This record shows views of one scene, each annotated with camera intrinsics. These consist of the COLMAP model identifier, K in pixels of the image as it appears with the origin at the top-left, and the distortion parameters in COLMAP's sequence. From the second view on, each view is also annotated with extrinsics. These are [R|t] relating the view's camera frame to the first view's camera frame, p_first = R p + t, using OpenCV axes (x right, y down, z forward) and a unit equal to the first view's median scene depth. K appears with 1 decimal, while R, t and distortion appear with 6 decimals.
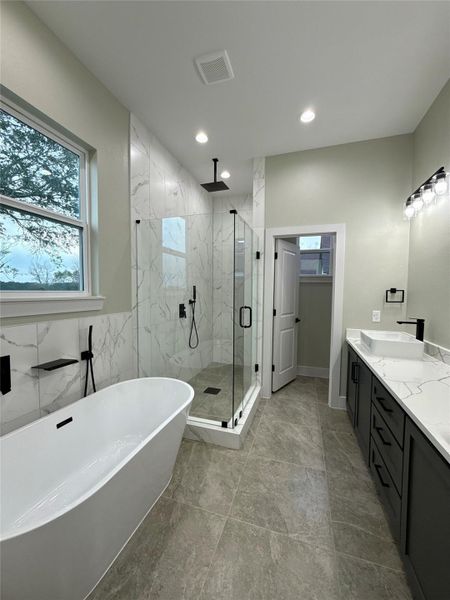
lens RADIAL K [[240.4, 0, 225.8], [0, 240.4, 300.0], [0, 0, 1]] dist [-0.001502, 0.000870]
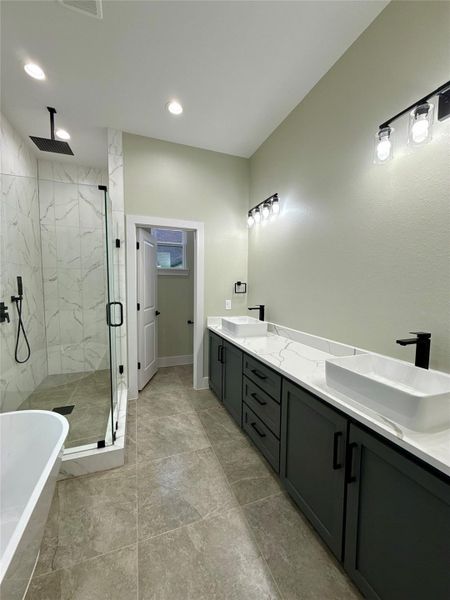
lens RADIAL K [[240.4, 0, 227.1], [0, 240.4, 299.9], [0, 0, 1]] dist [-0.001502, 0.000870]
pose [[0.779859, -0.043645, 0.624432, -0.140931], [0.022377, 0.998872, 0.041870, -0.008105], [-0.625556, -0.018680, 0.779956, 0.071058]]
